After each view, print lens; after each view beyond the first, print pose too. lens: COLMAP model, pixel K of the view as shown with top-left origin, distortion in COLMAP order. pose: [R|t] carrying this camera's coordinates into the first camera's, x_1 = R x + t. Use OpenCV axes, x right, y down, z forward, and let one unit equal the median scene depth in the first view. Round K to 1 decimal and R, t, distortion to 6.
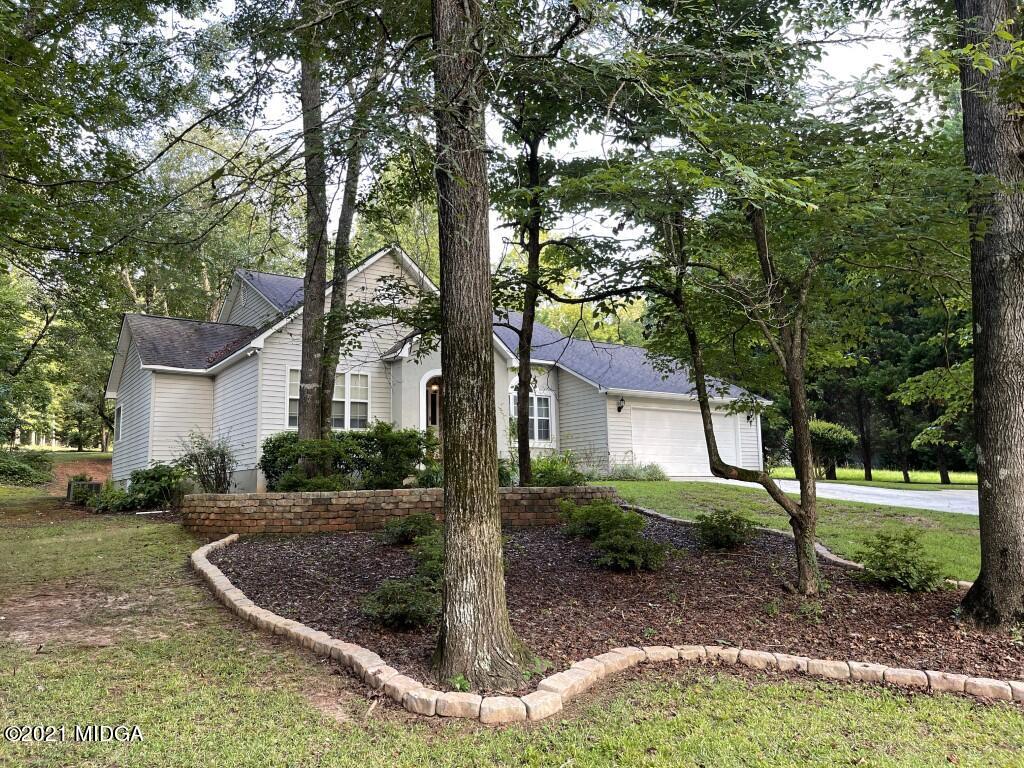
lens RADIAL K [[770.6, 0, 508.2], [0, 770.6, 384.0], [0, 0, 1]] dist [0.065083, -0.065986]
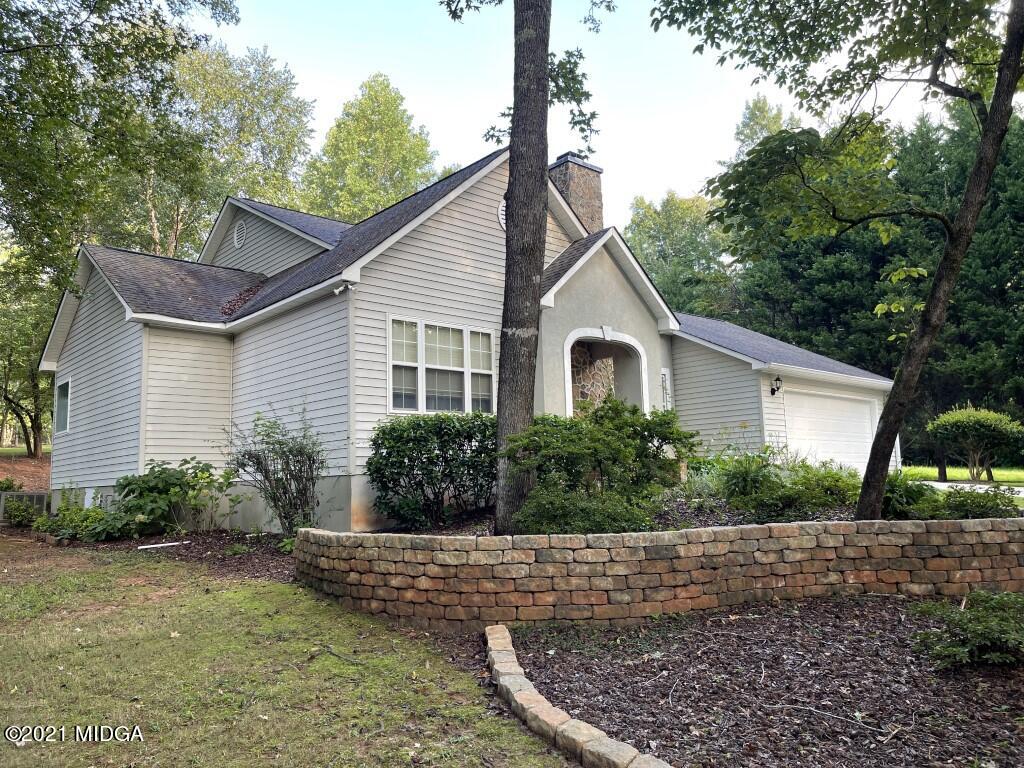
lens RADIAL K [[770.6, 0, 508.2], [0, 770.6, 384.0], [0, 0, 1]] dist [0.065083, -0.065986]
pose [[0.991310, 0.011018, 0.131081, -0.402566], [-0.012112, 0.999898, 0.007550, 0.042730], [-0.130984, -0.009072, 0.991343, 0.527838]]
